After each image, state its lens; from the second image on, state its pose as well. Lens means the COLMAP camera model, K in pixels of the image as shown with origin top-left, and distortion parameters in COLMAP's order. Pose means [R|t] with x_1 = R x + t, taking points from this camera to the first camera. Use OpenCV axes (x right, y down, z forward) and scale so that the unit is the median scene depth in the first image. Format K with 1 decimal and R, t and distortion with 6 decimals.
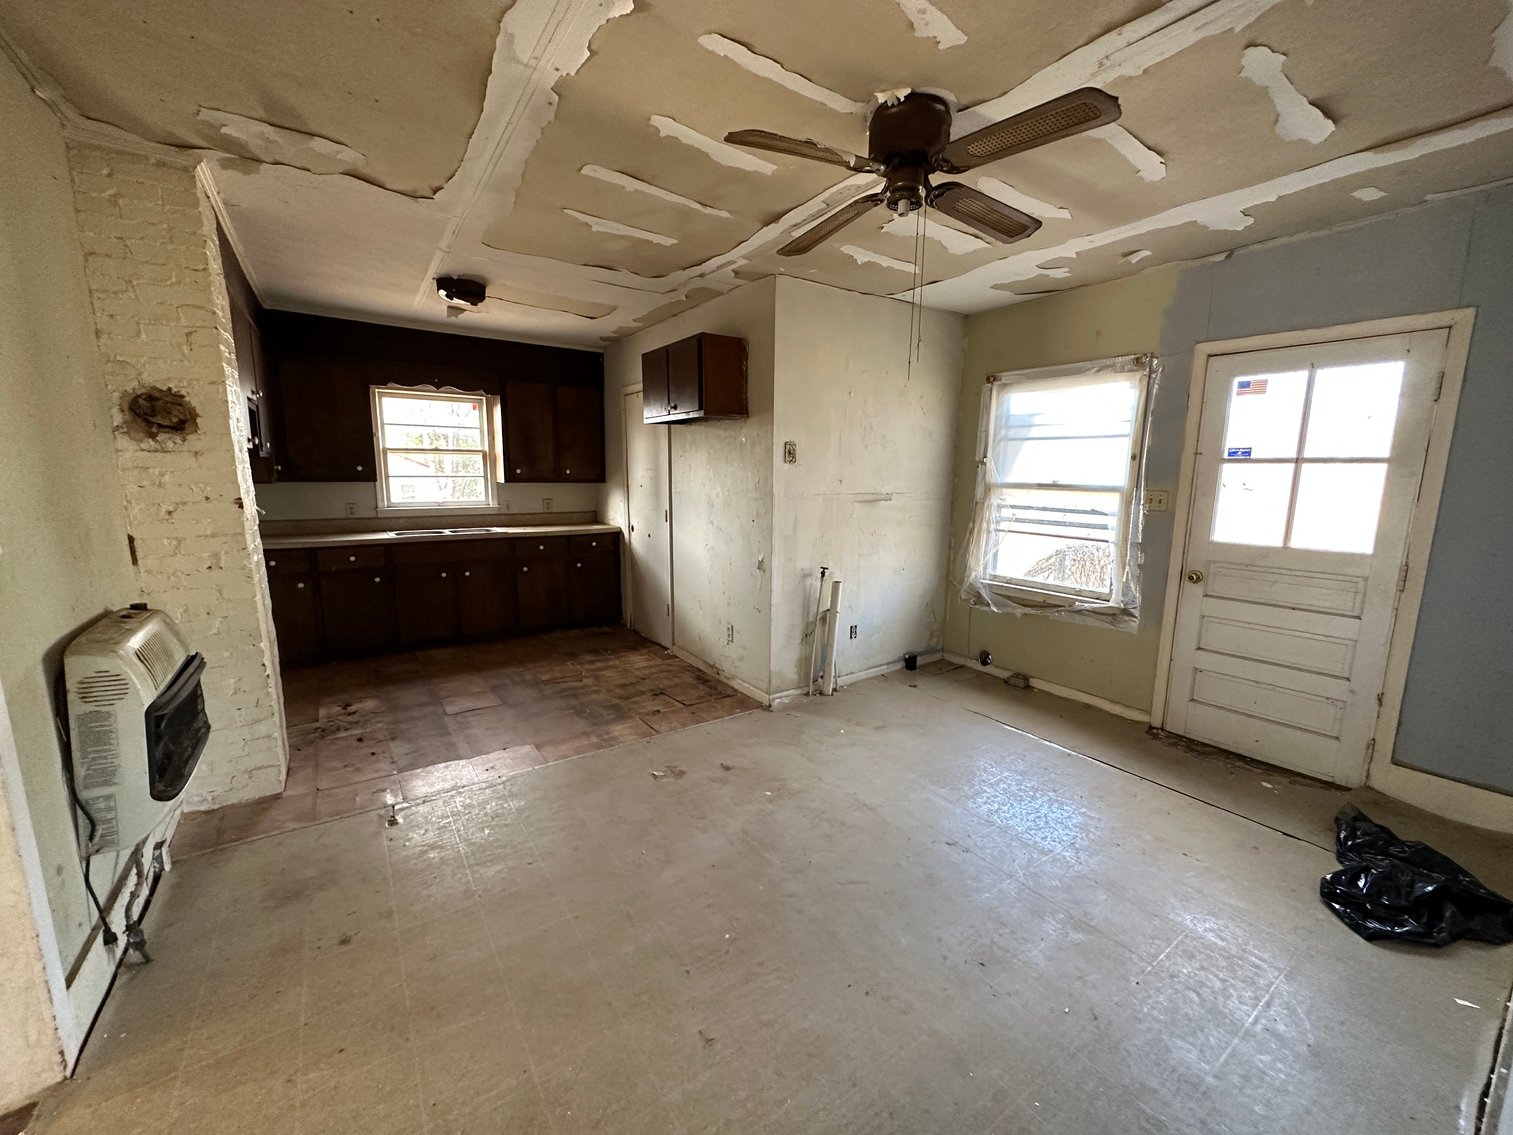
lens RADIAL K [[602.2, 0, 756.5], [0, 602.2, 567.5], [0, 0, 1]] dist [-0.003815, 0.000981]
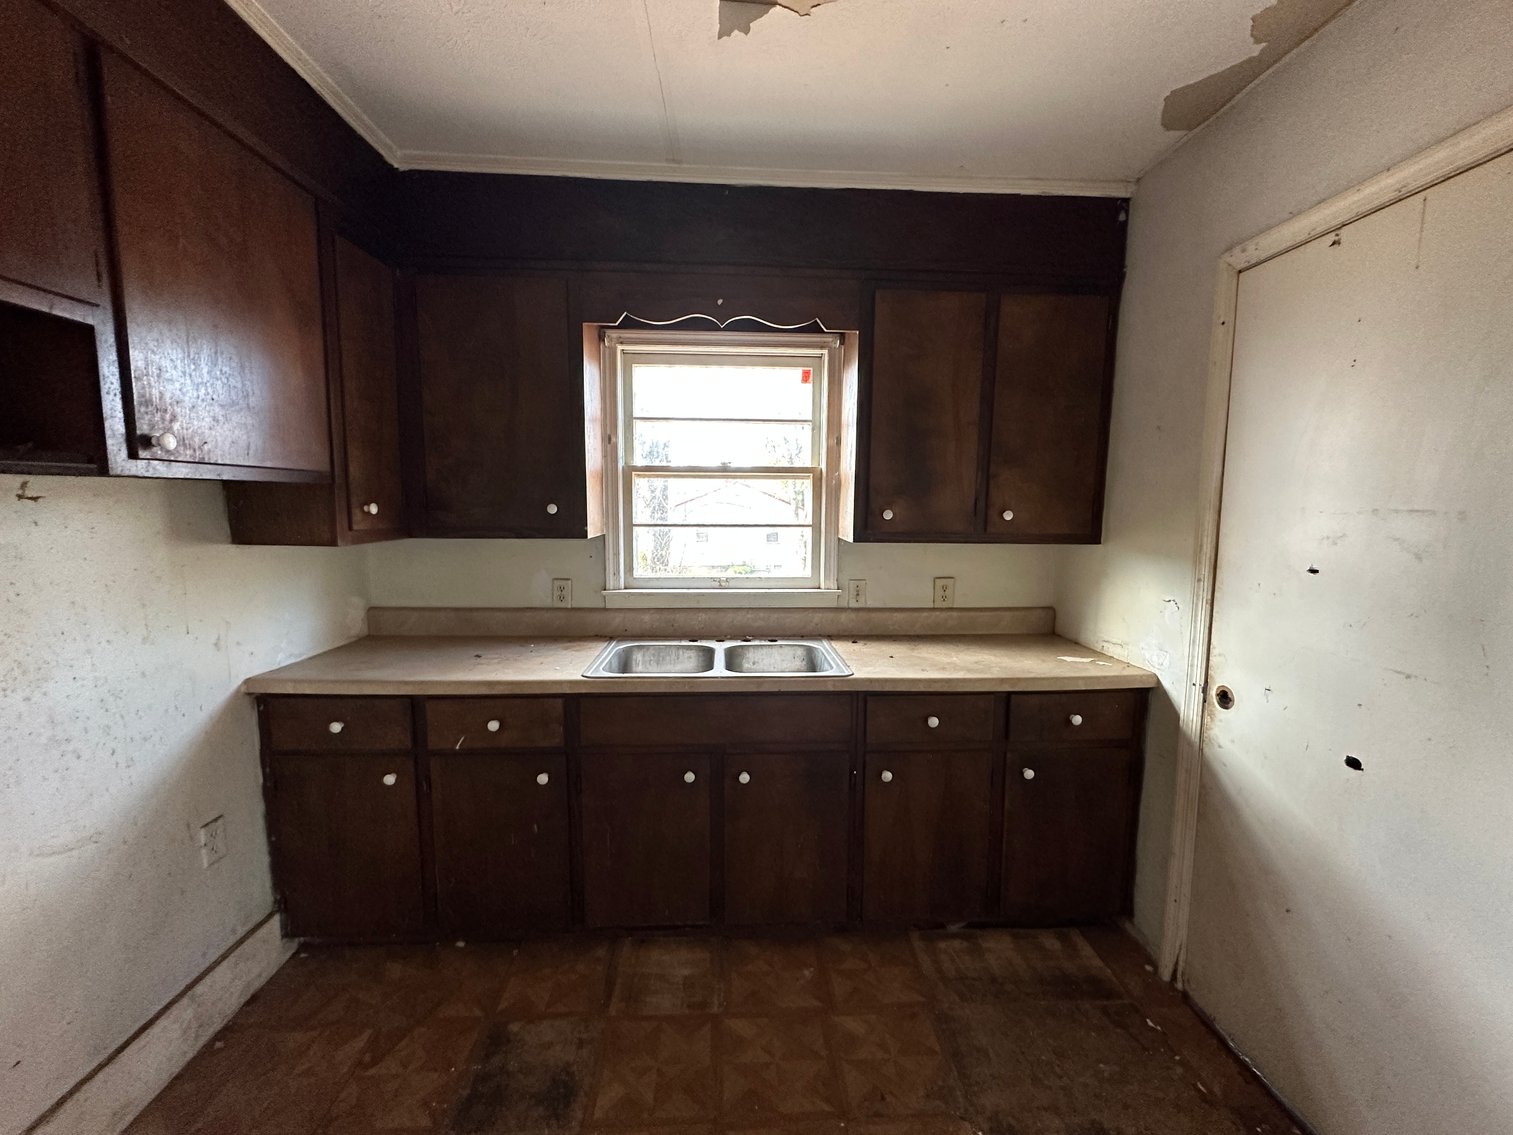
lens RADIAL K [[602.2, 0, 756.5], [0, 602.2, 567.5], [0, 0, 1]] dist [-0.003815, 0.000981]
pose [[0.845723, 0.050565, -0.531221, -0.337759], [-0.082377, 0.995938, -0.036349, -0.136945], [0.527225, 0.074501, 0.846453, 0.817857]]
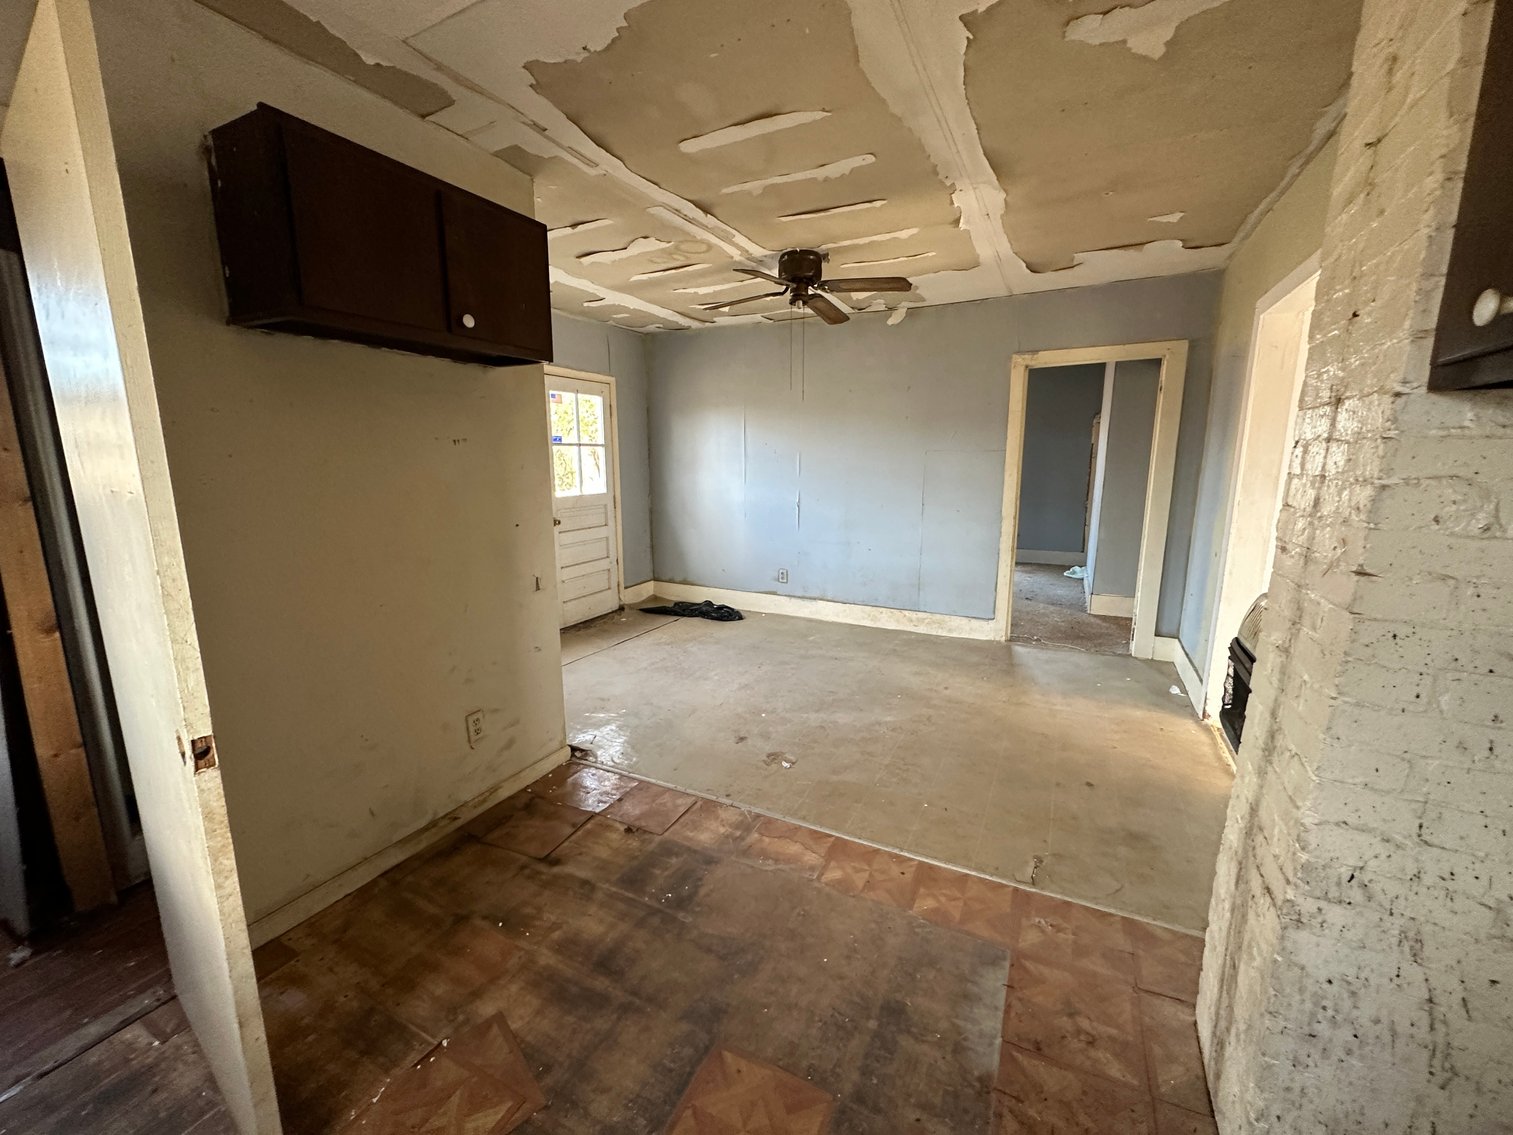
lens RADIAL K [[602.2, 0, 756.5], [0, 602.2, 567.5], [0, 0, 1]] dist [-0.003815, 0.000981]
pose [[-0.466831, -0.168605, 0.868125, -0.684508], [0.142494, 0.954489, 0.262004, -0.162787], [-0.872791, 0.246015, -0.421560, 1.007838]]
